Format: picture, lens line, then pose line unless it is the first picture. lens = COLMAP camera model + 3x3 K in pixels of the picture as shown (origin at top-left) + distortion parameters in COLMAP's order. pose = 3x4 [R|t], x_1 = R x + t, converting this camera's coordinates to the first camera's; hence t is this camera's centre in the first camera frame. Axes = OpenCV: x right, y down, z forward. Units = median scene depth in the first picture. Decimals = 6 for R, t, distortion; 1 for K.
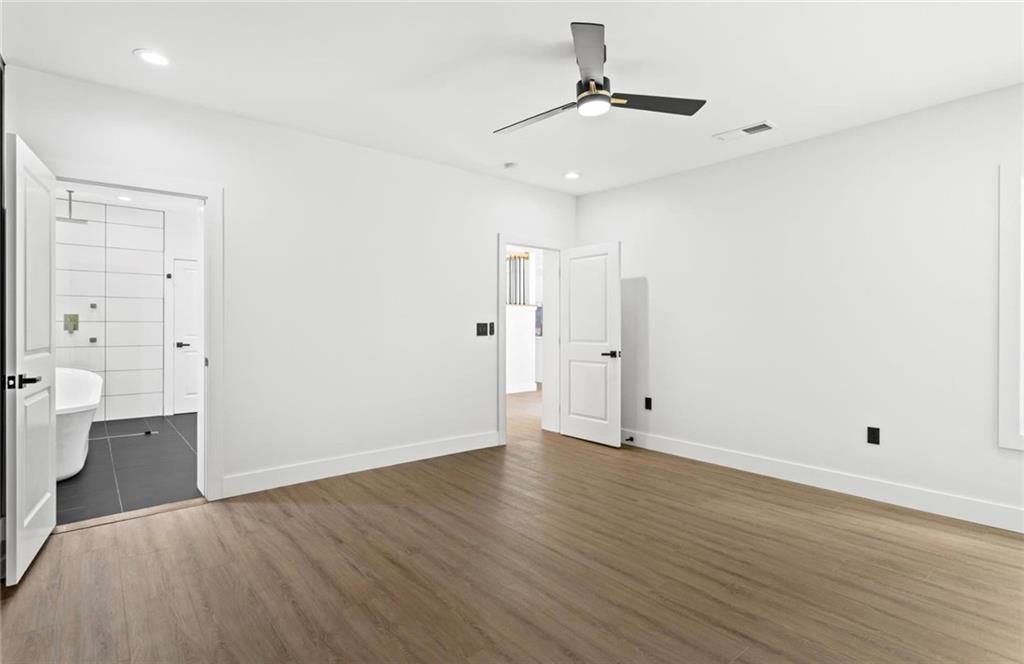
lens RADIAL K [[510.6, 0, 532.4], [0, 510.6, 326.4], [0, 0, 1]] dist [0.001464, 0.000187]
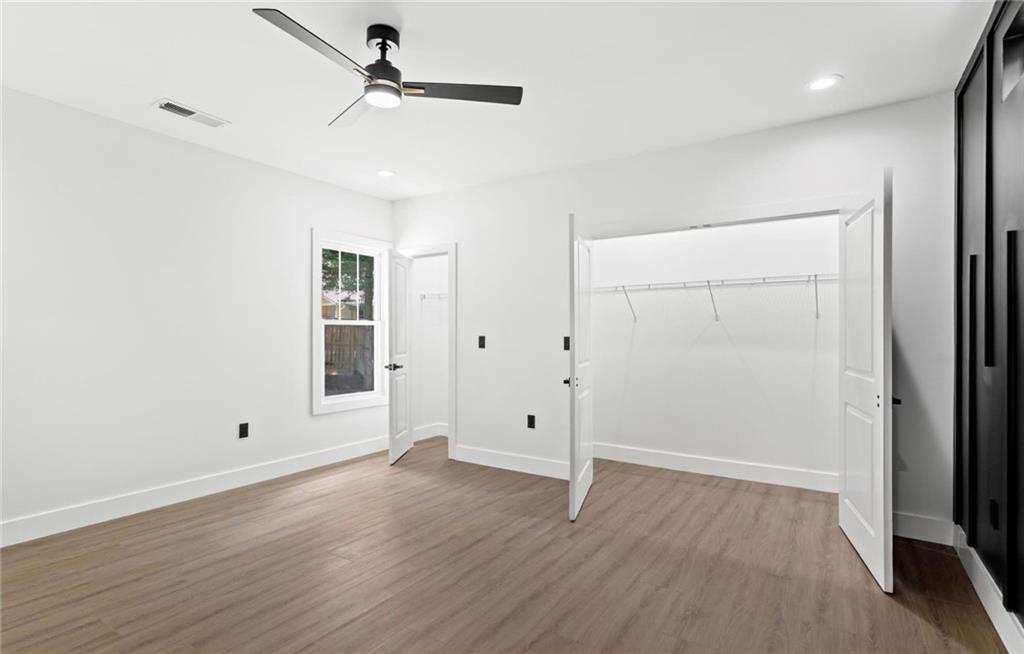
lens RADIAL K [[497.0, 0, 506.3], [0, 497.0, 332.9], [0, 0, 1]] dist [-0.000951, 0.000031]
pose [[-0.272686, 0.003964, 0.962095, -0.710708], [-0.001693, 0.999988, -0.004600, -0.002323], [-0.962102, -0.002883, -0.272676, 0.917131]]
